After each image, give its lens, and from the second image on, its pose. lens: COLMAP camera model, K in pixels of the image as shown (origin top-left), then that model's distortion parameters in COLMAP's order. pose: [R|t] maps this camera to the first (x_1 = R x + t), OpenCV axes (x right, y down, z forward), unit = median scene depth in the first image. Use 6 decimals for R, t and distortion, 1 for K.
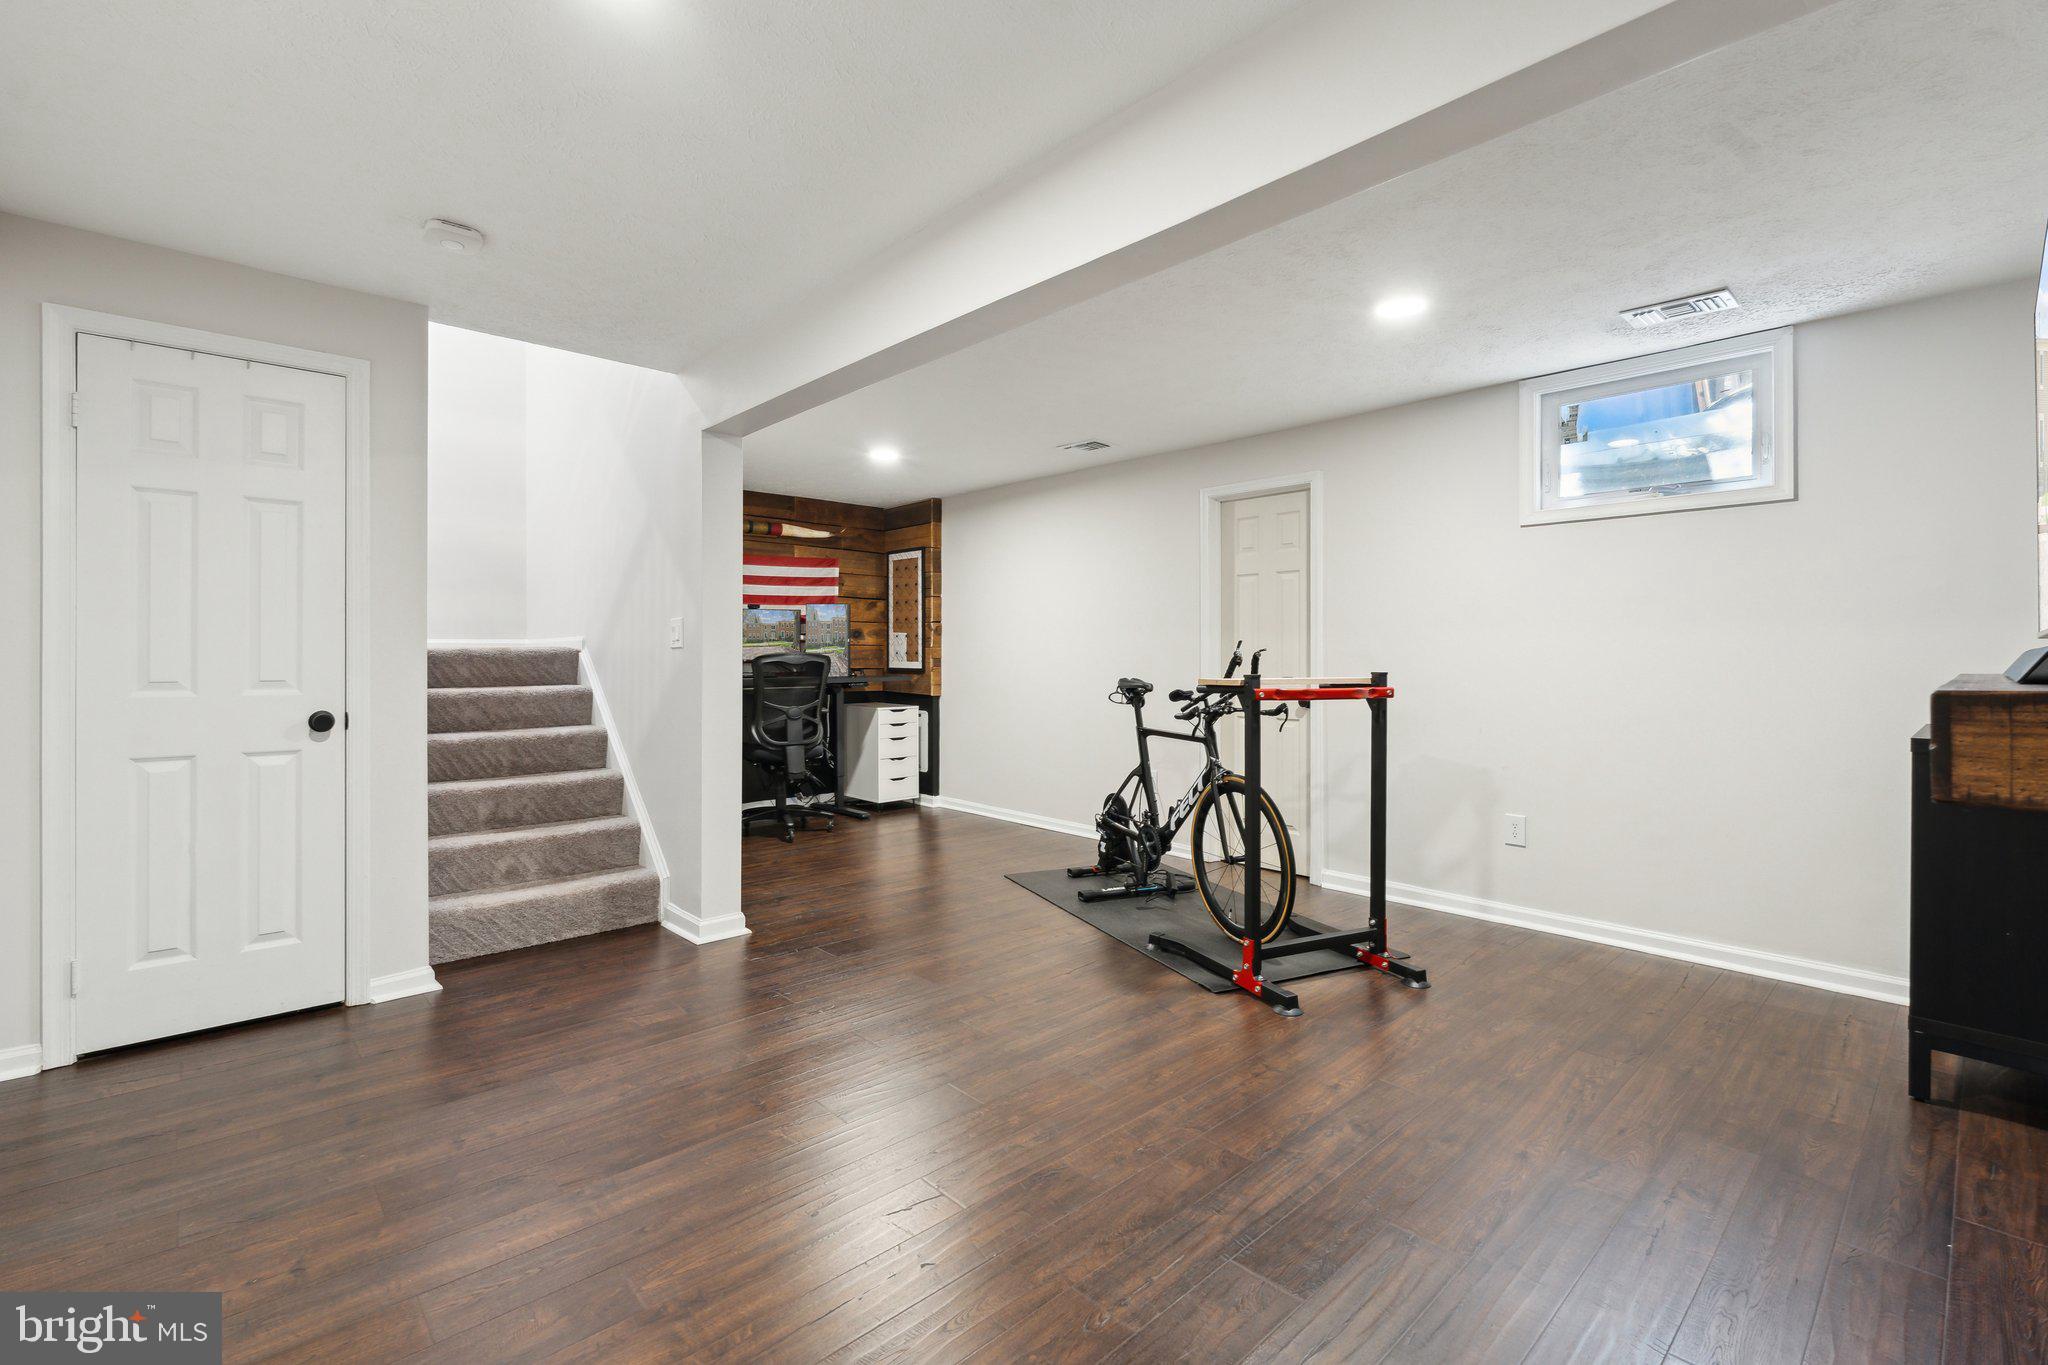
lens RADIAL K [[908.4, 0, 1016.8], [0, 908.4, 661.1], [0, 0, 1]] dist [-0.002907, -0.001221]
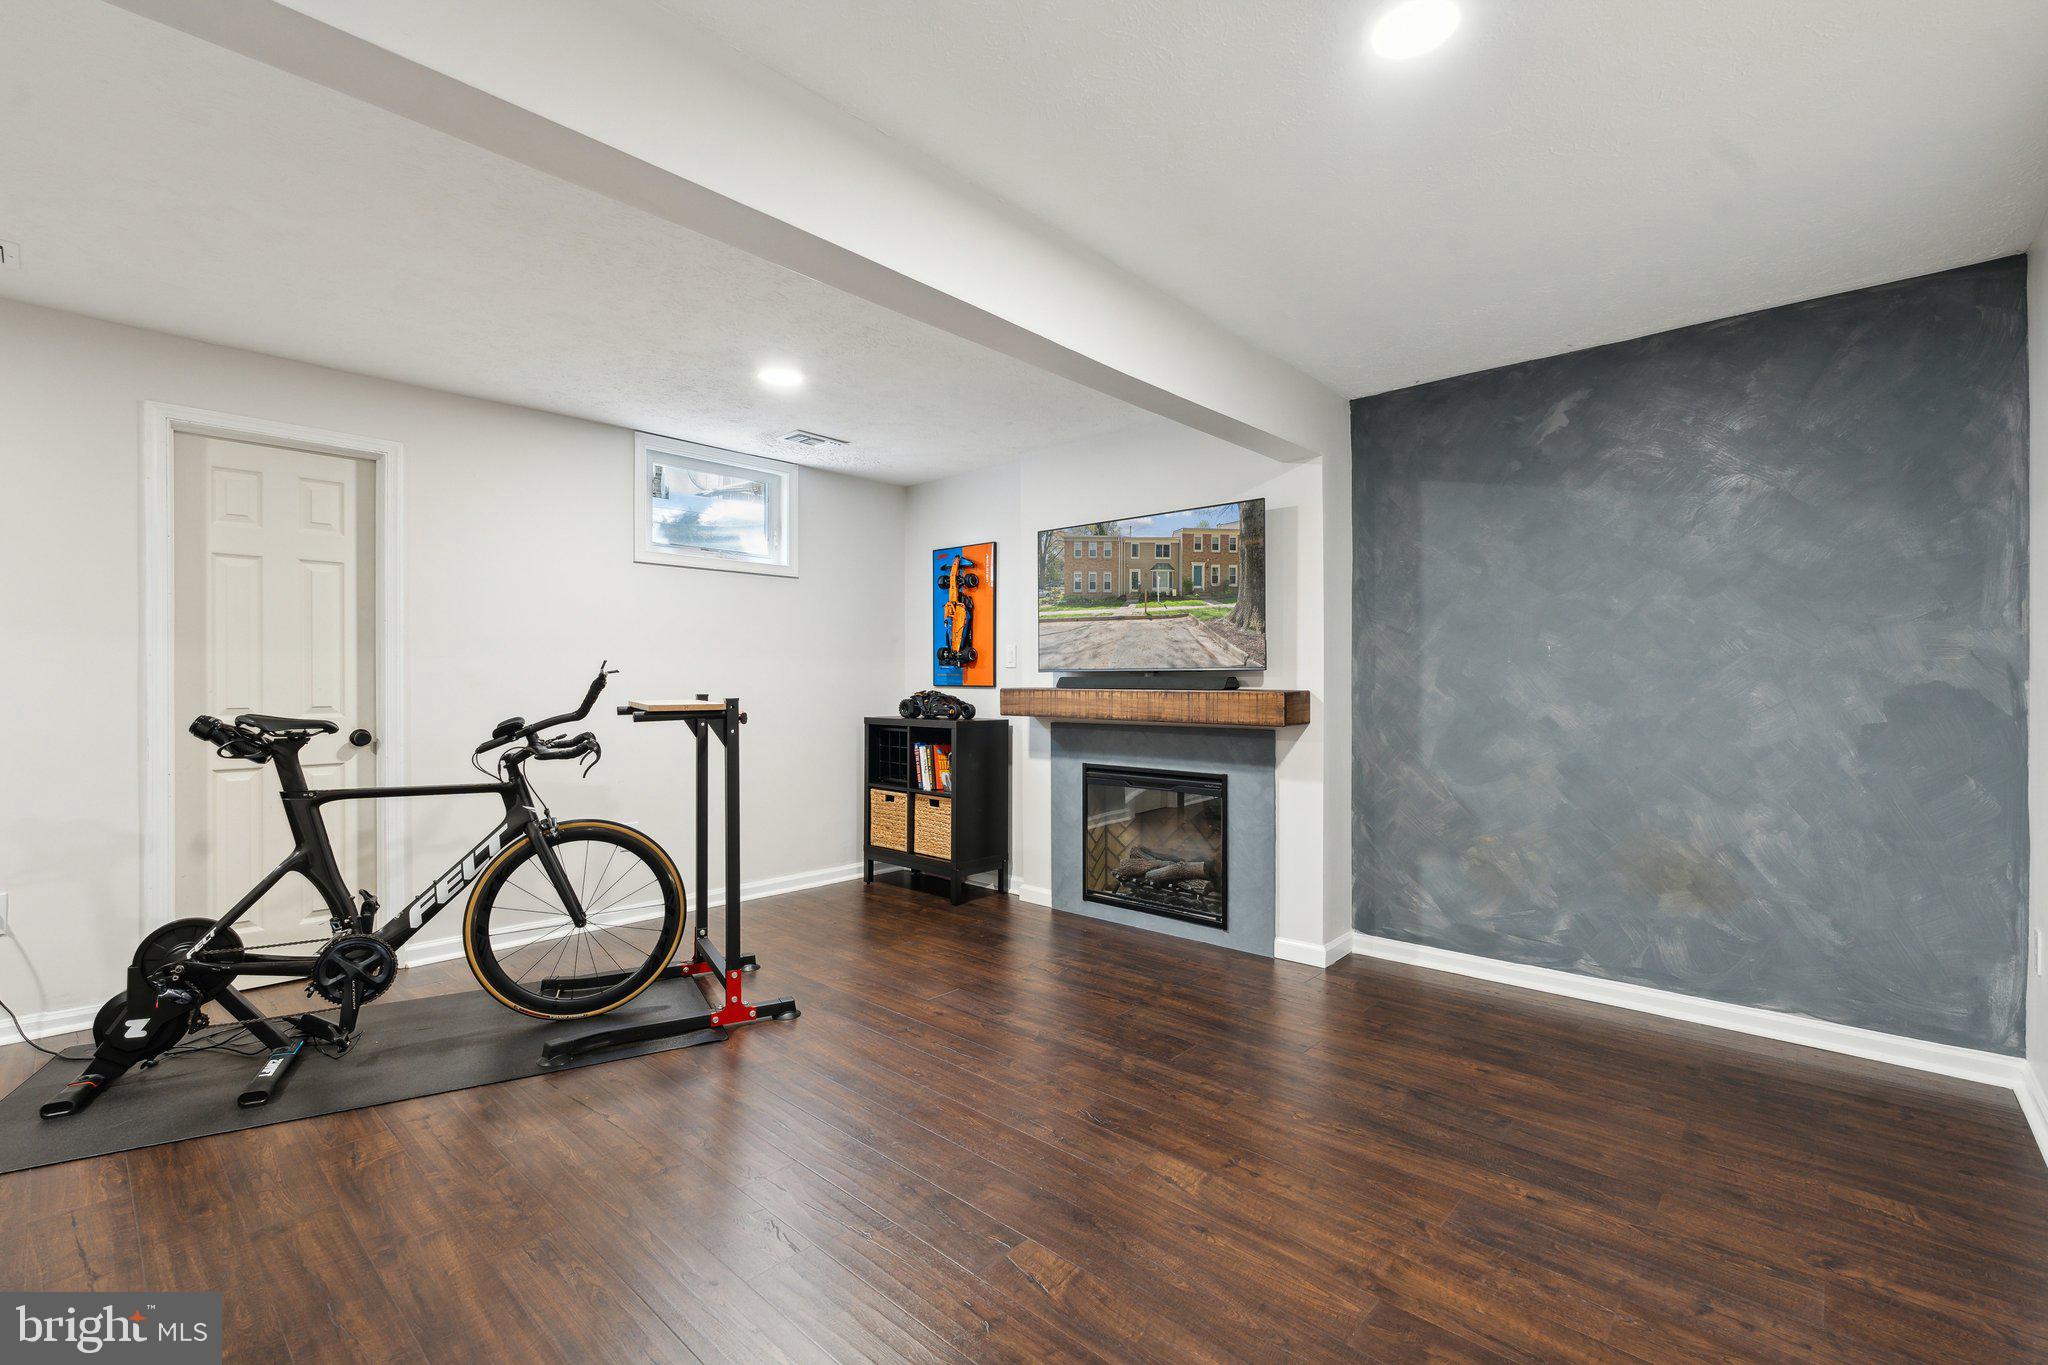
lens RADIAL K [[908.4, 0, 1016.6], [0, 908.4, 688.6], [0, 0, 1]] dist [-0.002907, -0.001221]
pose [[-0.086246, -0.011103, 0.996212, -0.720084], [0.003913, 0.999926, 0.011483, -0.005718], [-0.996266, 0.004888, -0.086196, 0.765767]]
